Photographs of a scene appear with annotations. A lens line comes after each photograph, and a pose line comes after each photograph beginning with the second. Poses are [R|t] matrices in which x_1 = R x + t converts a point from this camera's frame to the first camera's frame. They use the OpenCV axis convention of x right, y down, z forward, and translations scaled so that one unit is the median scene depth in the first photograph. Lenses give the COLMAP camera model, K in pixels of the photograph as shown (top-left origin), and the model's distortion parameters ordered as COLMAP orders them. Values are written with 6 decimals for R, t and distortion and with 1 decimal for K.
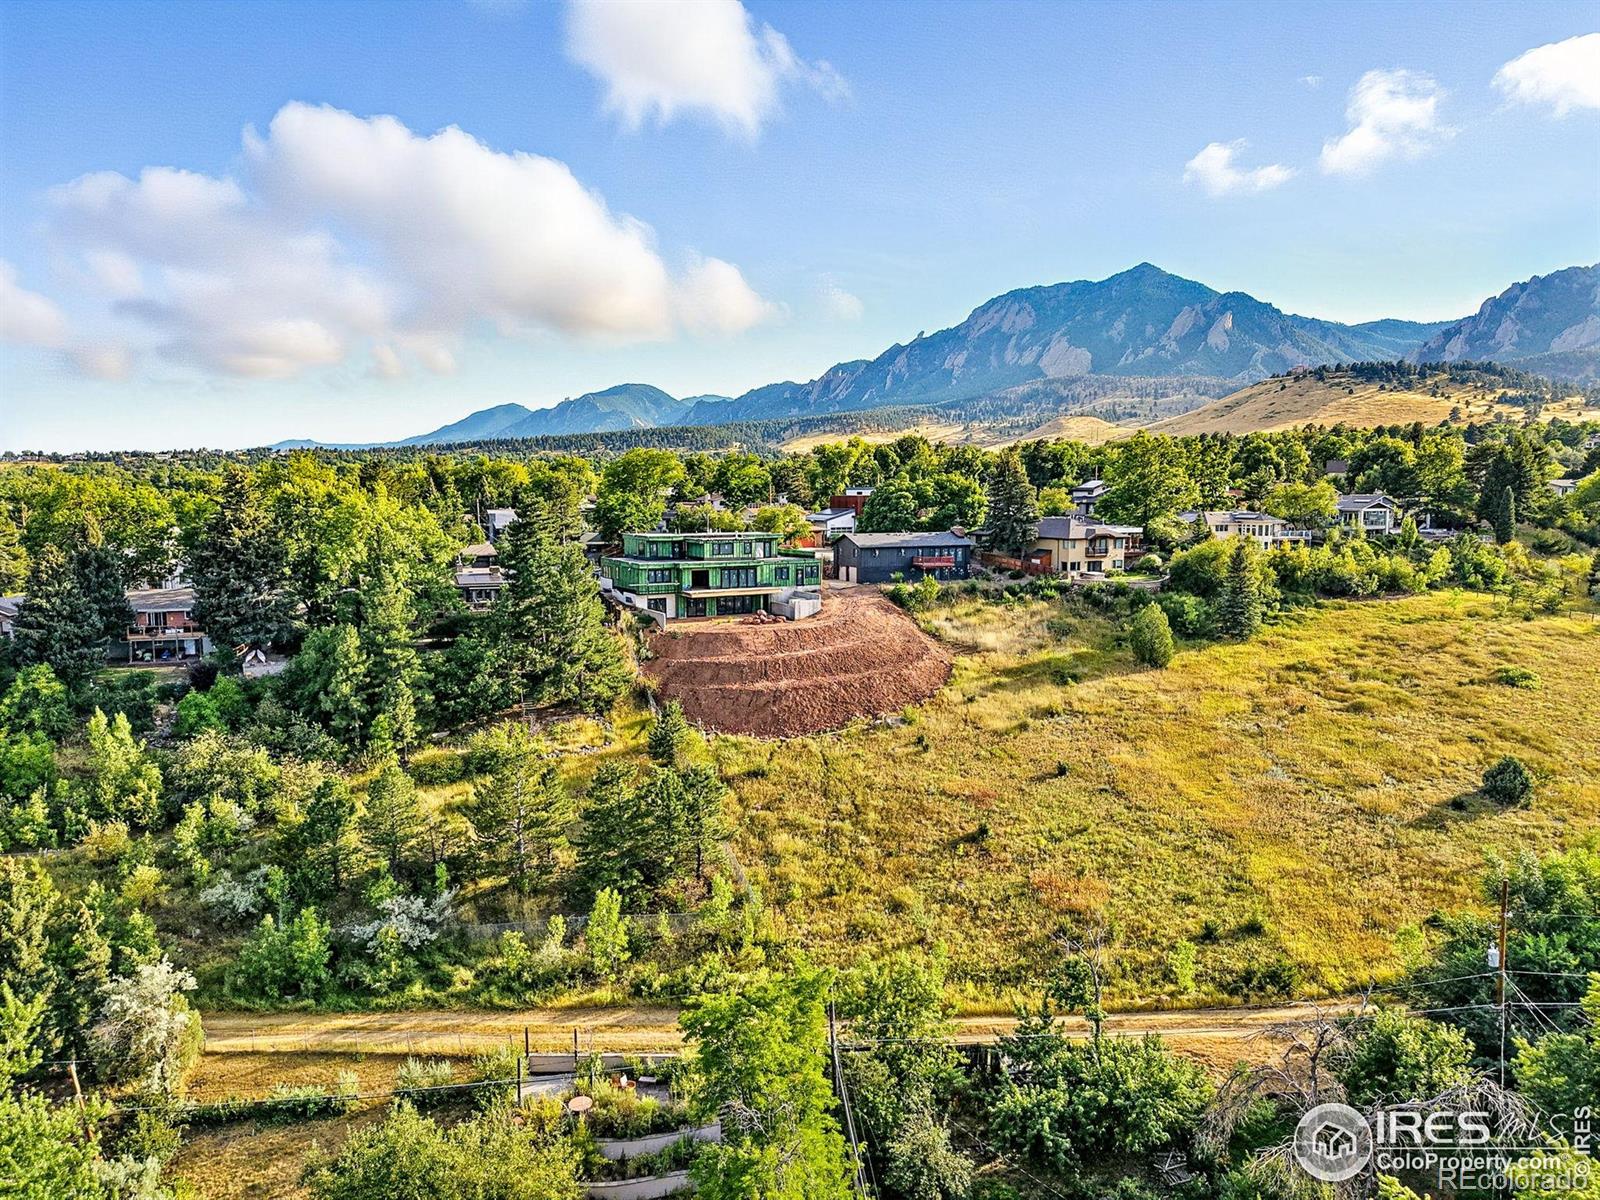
lens RADIAL K [[1072.2, 0, 801.3], [0, 1072.2, 607.2], [0, 0, 1]] dist [0.040893, -0.047961]
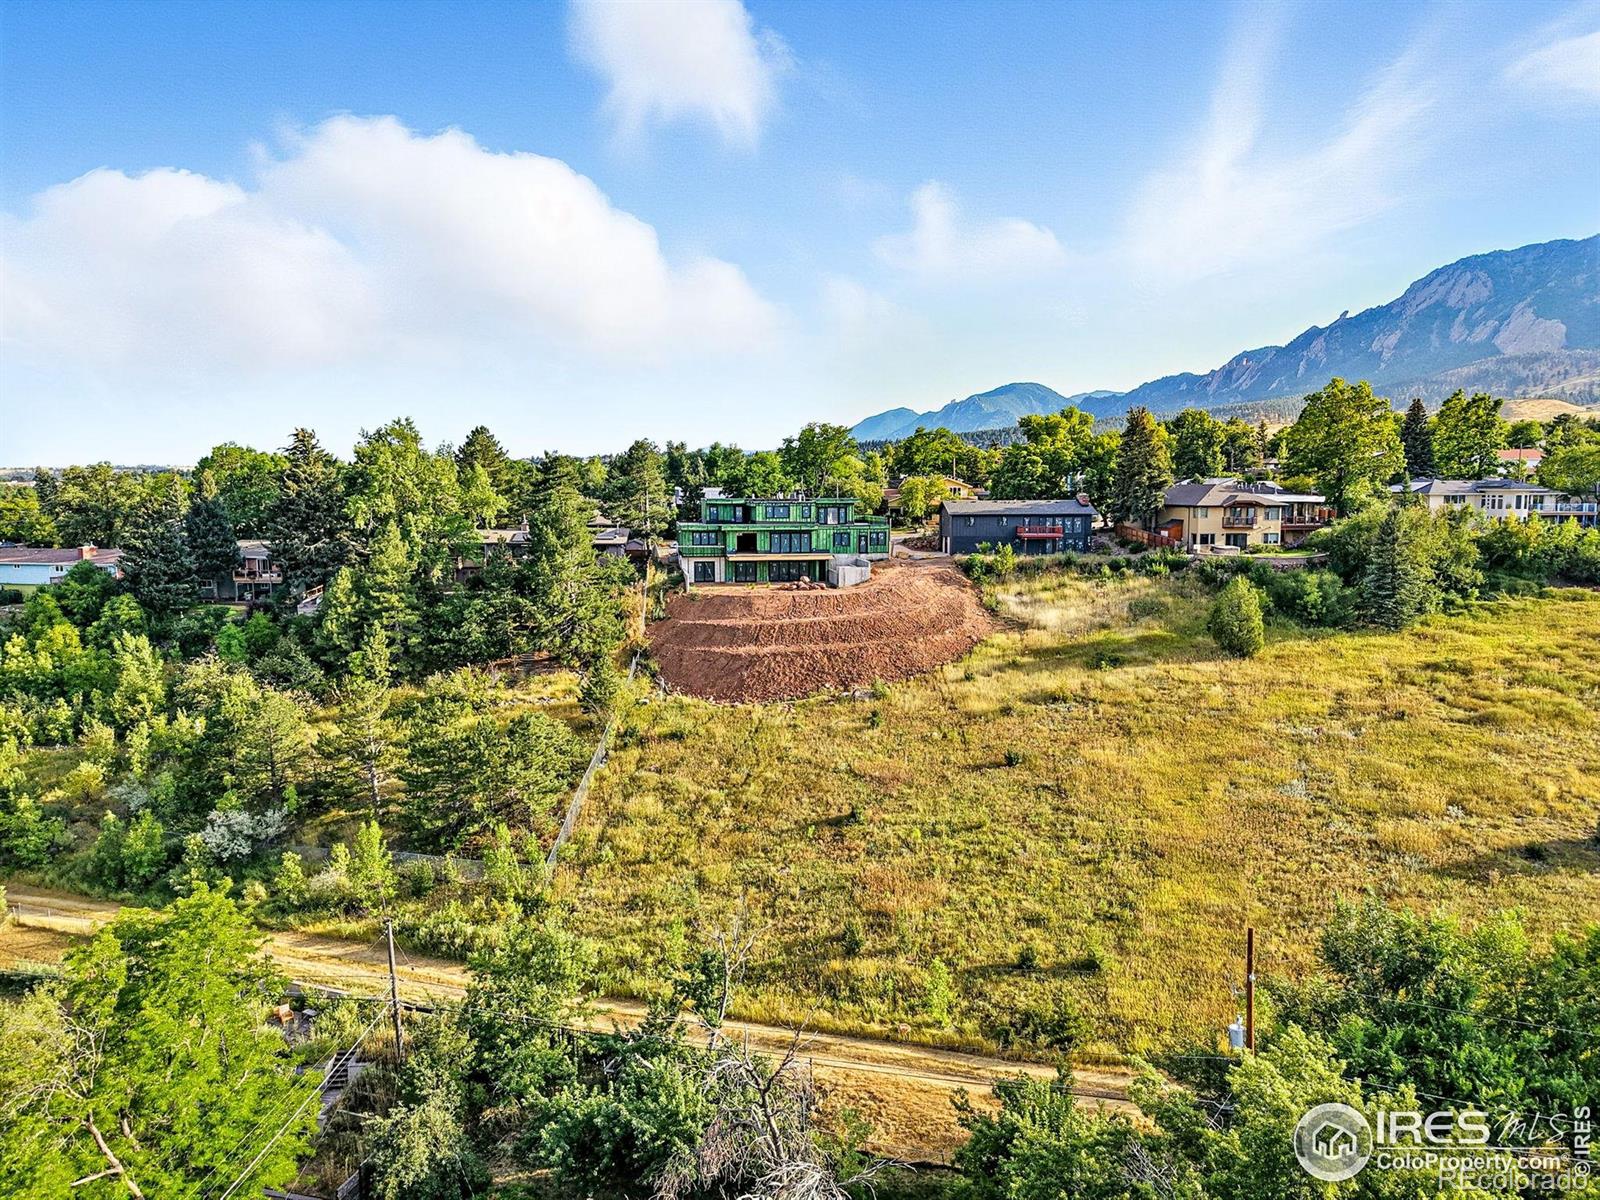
lens RADIAL K [[1072.2, 0, 799.4], [0, 1072.2, 609.7], [0, 0, 1]] dist [0.040893, -0.047961]
pose [[0.936038, 0.036477, -0.350004, 0.312606], [-0.036392, 0.999314, 0.006822, 0.027956], [0.350013, 0.006351, 0.936723, 0.127009]]
